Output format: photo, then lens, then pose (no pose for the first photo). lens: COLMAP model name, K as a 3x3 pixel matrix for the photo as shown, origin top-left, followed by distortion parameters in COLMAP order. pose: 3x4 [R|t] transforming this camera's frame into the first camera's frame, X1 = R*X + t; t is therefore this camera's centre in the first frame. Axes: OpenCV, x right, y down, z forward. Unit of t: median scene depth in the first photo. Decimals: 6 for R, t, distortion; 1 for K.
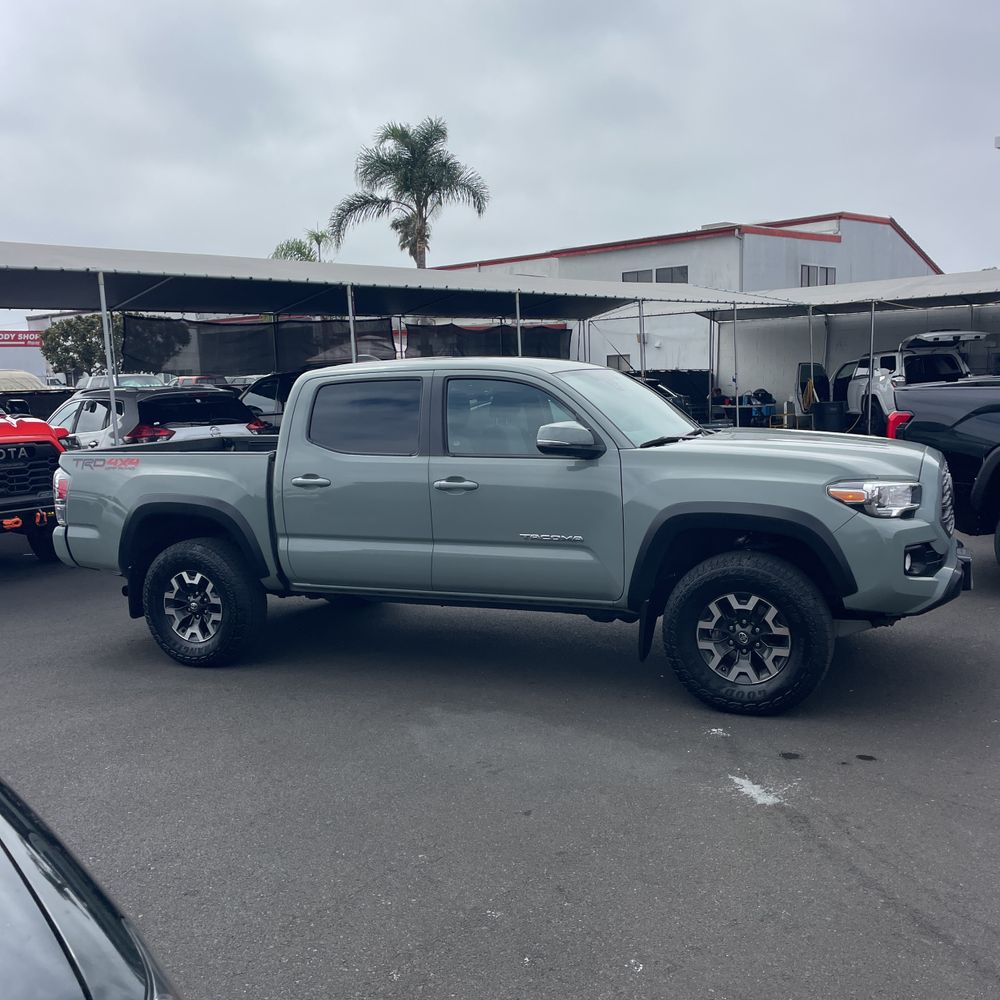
lens RADIAL K [[1015.7, 0, 489.1], [0, 1015.7, 490.7], [0, 0, 1]] dist [0.111382, -0.162137]
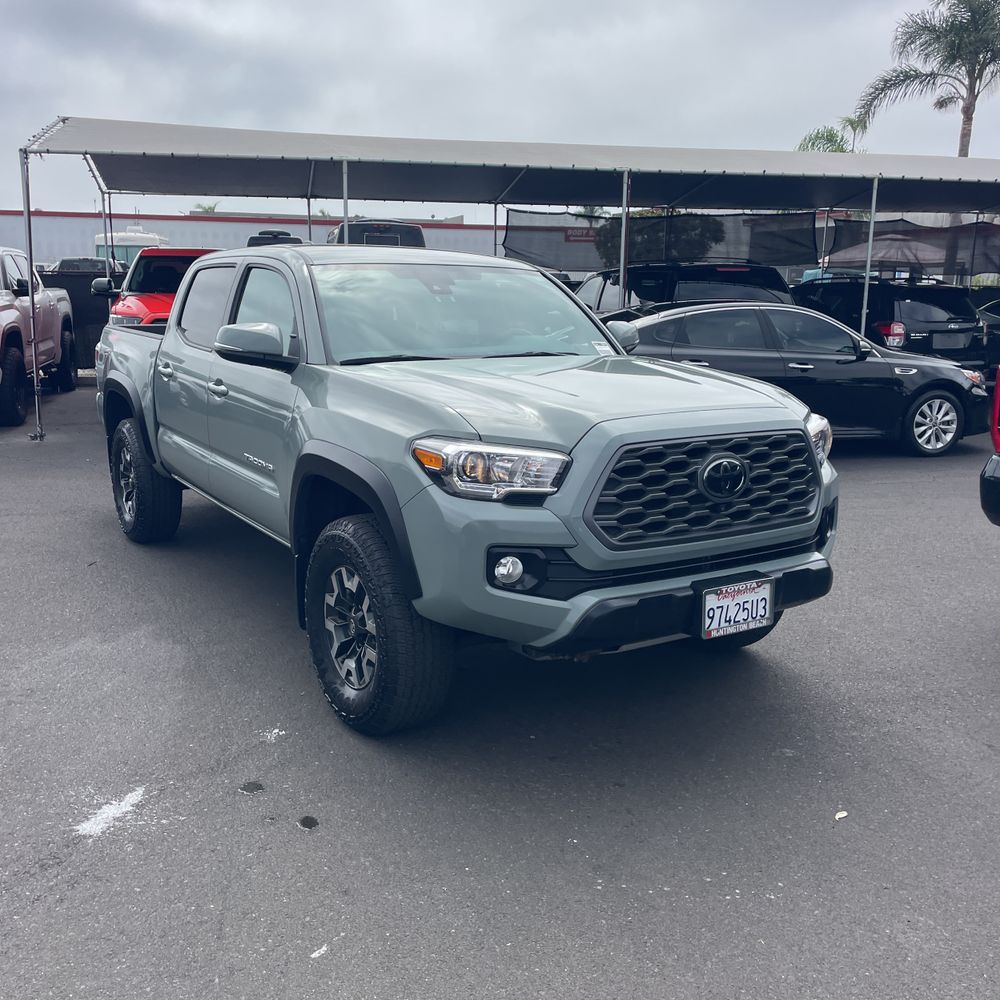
lens RADIAL K [[1000.7, 0, 484.7], [0, 1000.7, 496.6], [0, 0, 1]] dist [0.053619, -0.023762]
pose [[0.834625, 0.159824, -0.527122, 0.297428], [-0.104460, 0.985539, 0.133419, -0.025422], [0.540823, -0.056291, 0.839250, 0.183084]]
